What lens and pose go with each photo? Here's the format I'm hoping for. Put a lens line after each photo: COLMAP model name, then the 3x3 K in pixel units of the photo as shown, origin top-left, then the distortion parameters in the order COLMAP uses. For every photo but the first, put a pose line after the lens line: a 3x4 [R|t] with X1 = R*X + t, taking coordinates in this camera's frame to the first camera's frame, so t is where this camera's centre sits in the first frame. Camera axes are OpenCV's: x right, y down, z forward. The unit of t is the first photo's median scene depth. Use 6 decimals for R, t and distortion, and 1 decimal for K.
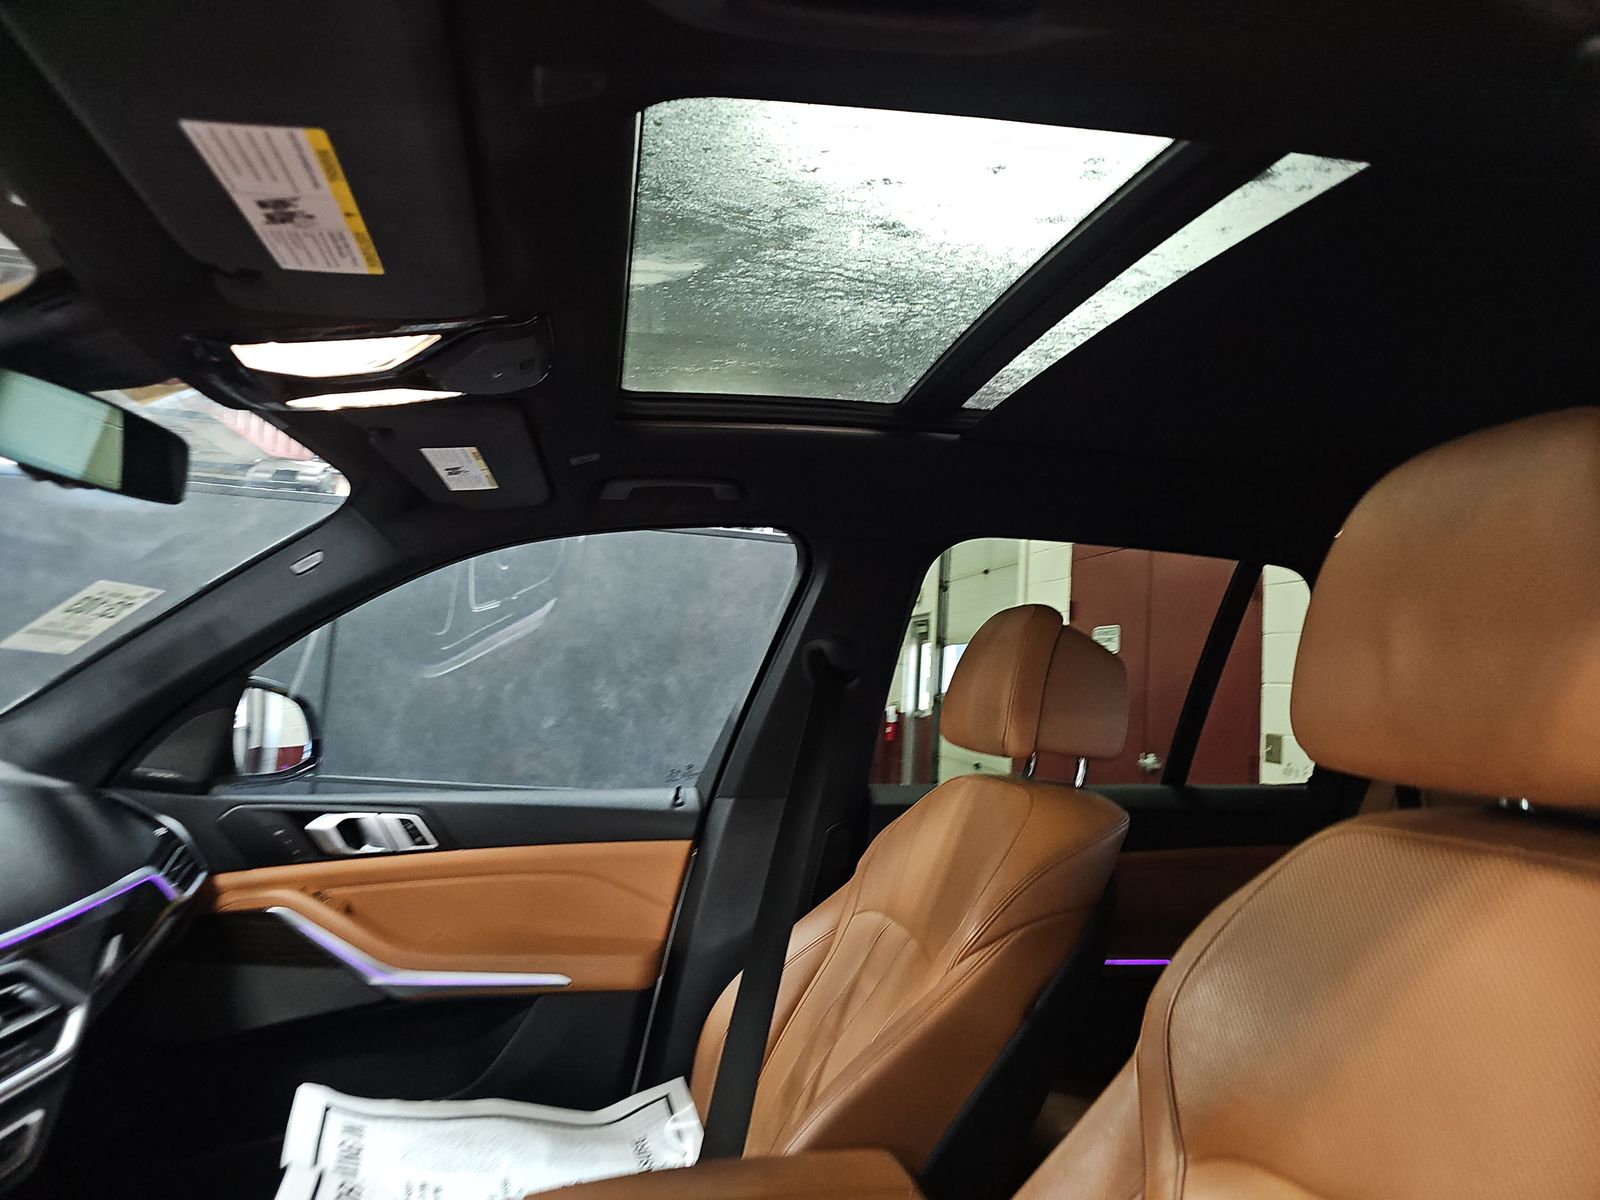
lens RADIAL K [[1073.9, 0, 799.5], [0, 1073.9, 594.1], [0, 0, 1]] dist [0.035038, -0.023143]
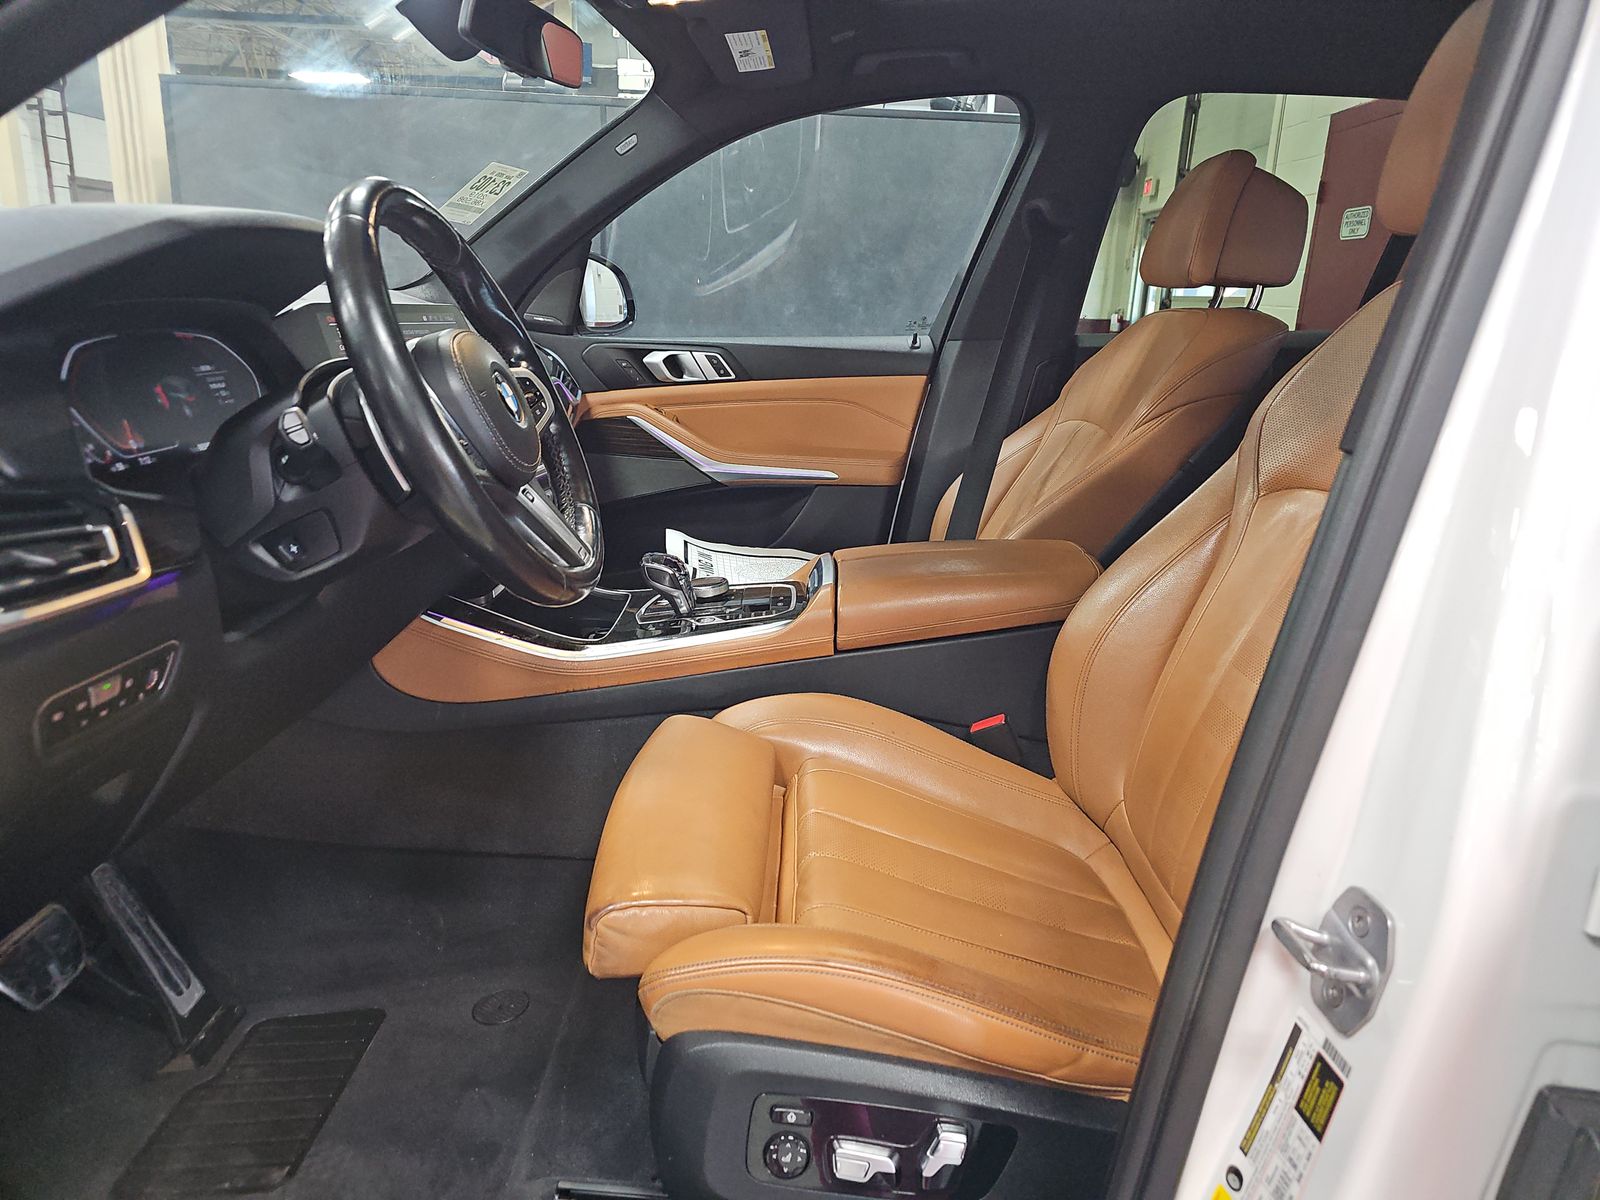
lens RADIAL K [[1073.9, 0, 804.6], [0, 1073.9, 610.5], [0, 0, 1]] dist [0.035038, -0.023143]
pose [[0.982387, 0.028542, -0.184663, -0.000858], [0.038357, 0.936417, 0.348787, 0.042601], [0.182876, -0.349727, 0.918829, -0.279959]]
